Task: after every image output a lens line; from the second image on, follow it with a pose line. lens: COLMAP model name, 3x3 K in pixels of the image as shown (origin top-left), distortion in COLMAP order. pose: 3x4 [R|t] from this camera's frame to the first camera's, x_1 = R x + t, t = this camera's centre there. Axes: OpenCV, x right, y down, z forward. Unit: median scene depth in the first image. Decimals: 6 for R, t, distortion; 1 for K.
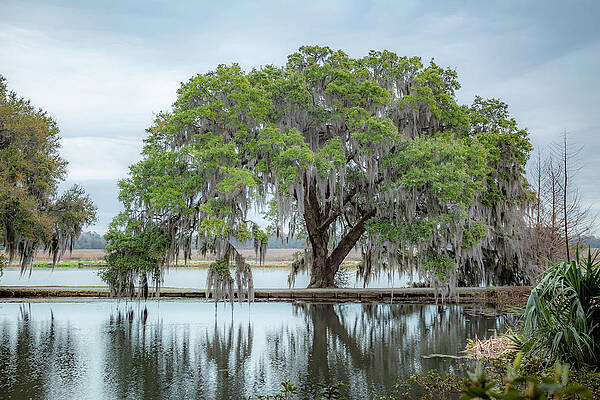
lens RADIAL K [[731.9, 0, 300.0], [0, 731.9, 200.0], [0, 0, 1]] dist [-0.108068, 0.795467]
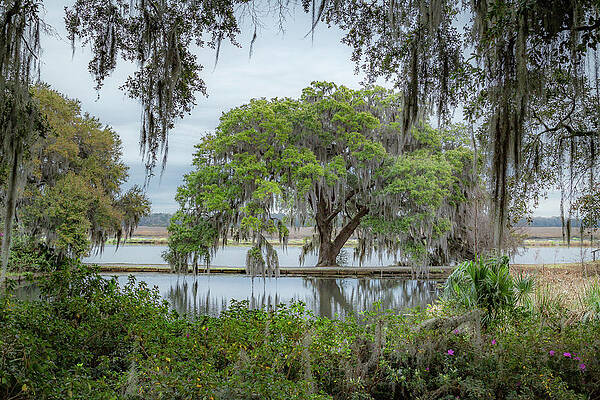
lens RADIAL K [[731.9, 0, 300.0], [0, 731.9, 200.0], [0, 0, 1]] dist [-0.108068, 0.795467]
pose [[0.999977, 0.004716, 0.004856, -0.027423], [-0.004908, 0.999177, 0.040262, -0.054057], [-0.004662, -0.040285, 0.999177, -0.321807]]
